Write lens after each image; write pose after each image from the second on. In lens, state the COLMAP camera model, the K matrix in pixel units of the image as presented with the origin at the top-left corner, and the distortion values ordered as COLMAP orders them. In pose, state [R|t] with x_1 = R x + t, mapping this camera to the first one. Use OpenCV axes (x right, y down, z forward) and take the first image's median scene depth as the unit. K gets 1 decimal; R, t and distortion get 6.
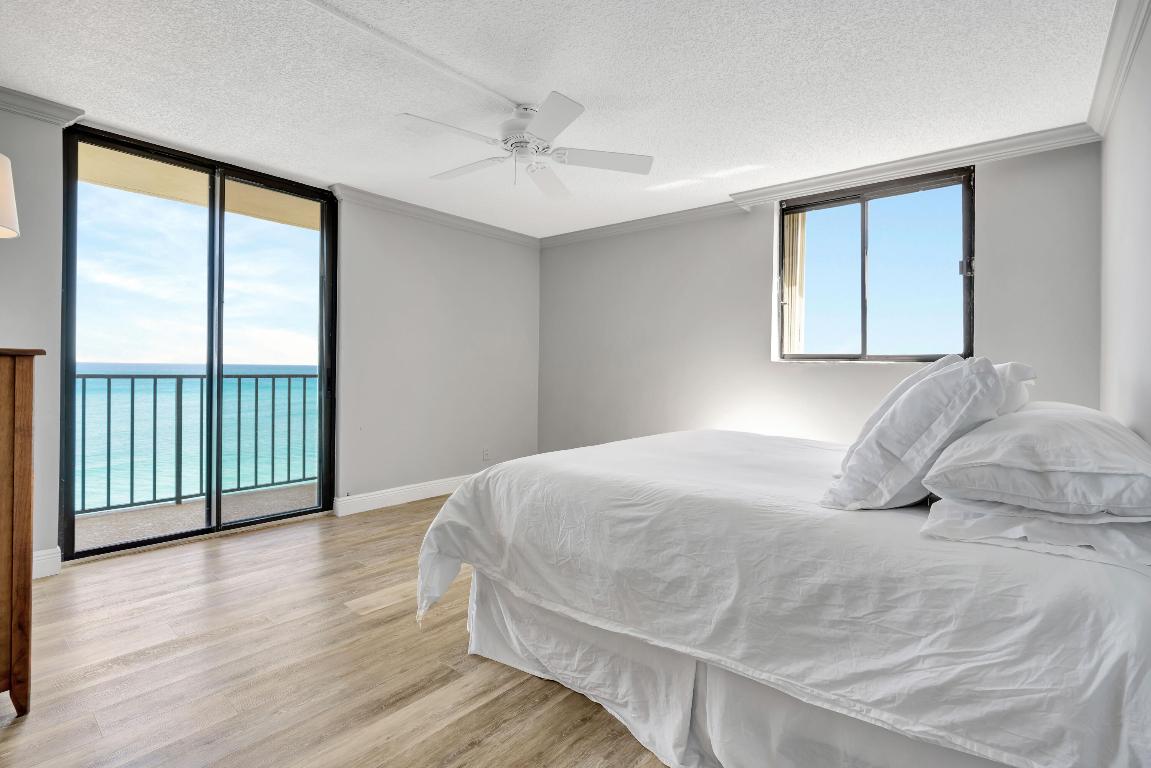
lens RADIAL K [[527.9, 0, 587.9], [0, 527.9, 365.2], [0, 0, 1]] dist [0.003426, 0.000384]
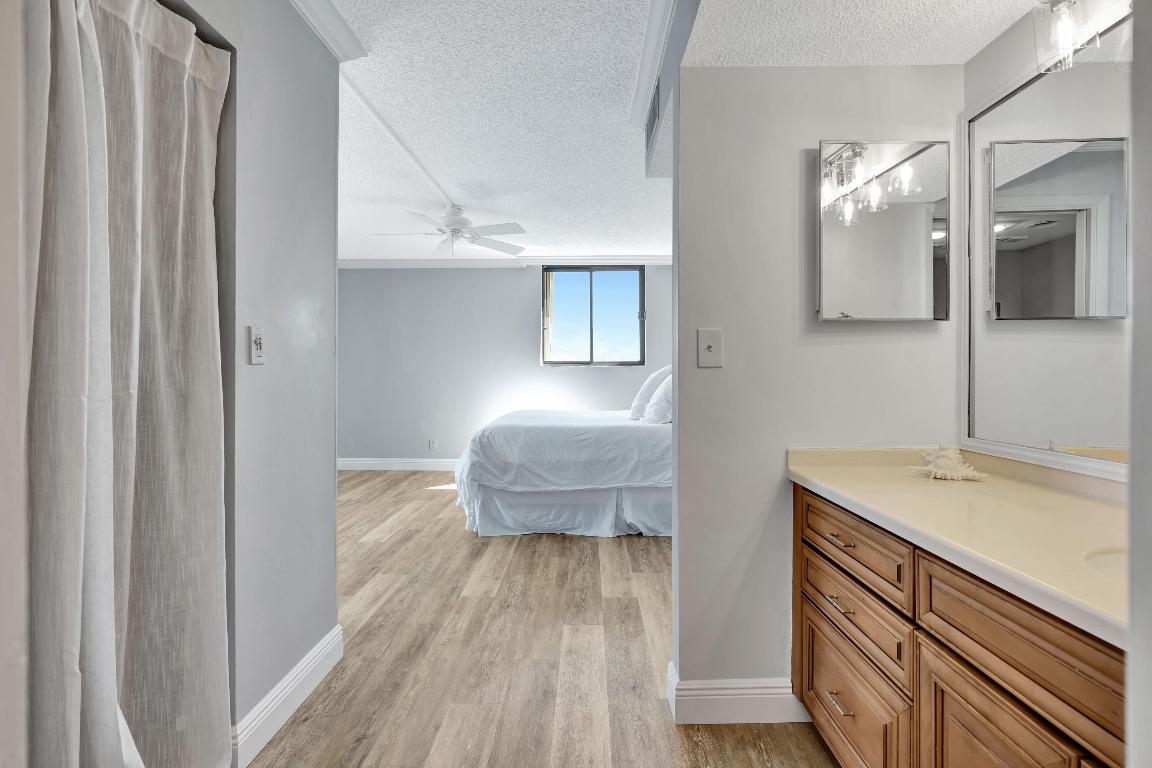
lens RADIAL K [[528.3, 0, 581.6], [0, 528.3, 371.7], [0, 0, 1]] dist [0.003426, 0.000384]
pose [[0.781325, -0.021678, 0.623748, -1.184068], [0.017726, 0.999764, 0.012543, -0.017642], [-0.623873, 0.001257, 0.781525, -0.659320]]
